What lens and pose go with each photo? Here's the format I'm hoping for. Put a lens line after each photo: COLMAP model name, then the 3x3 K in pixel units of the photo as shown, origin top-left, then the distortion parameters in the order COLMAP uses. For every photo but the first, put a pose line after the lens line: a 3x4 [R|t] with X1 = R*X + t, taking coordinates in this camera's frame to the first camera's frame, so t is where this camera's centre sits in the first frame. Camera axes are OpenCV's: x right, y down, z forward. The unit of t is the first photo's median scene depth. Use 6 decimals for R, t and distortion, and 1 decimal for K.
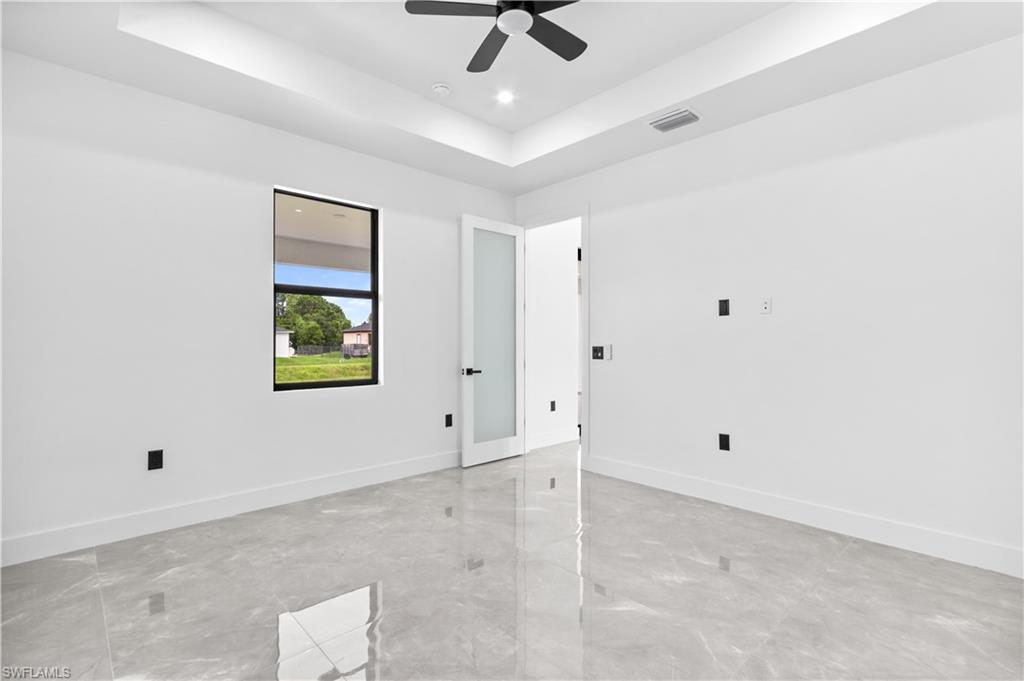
lens RADIAL K [[483.2, 0, 510.2], [0, 483.2, 337.4], [0, 0, 1]] dist [0.025560, -0.000336]
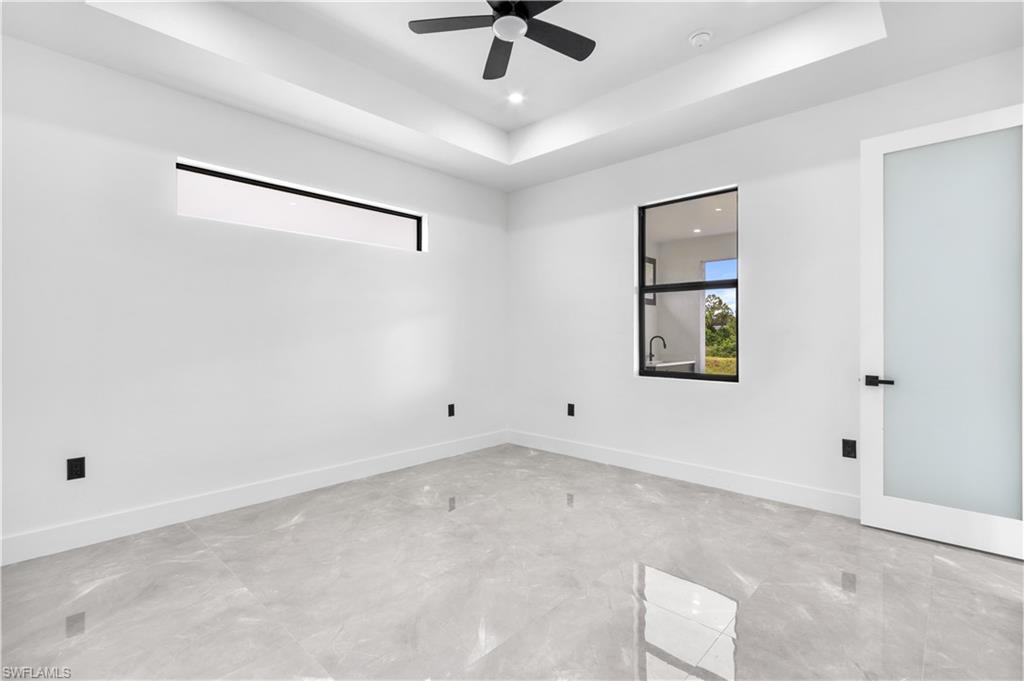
lens RADIAL K [[468.9, 0, 512.0], [0, 468.9, 340.5], [0, 0, 1]] dist [-0.000763, -0.000427]
pose [[0.058293, 0.007315, -0.998273, 0.659457], [0.009934, 0.999919, 0.007907, 0.009137], [0.998250, -0.010377, 0.058216, 0.618469]]
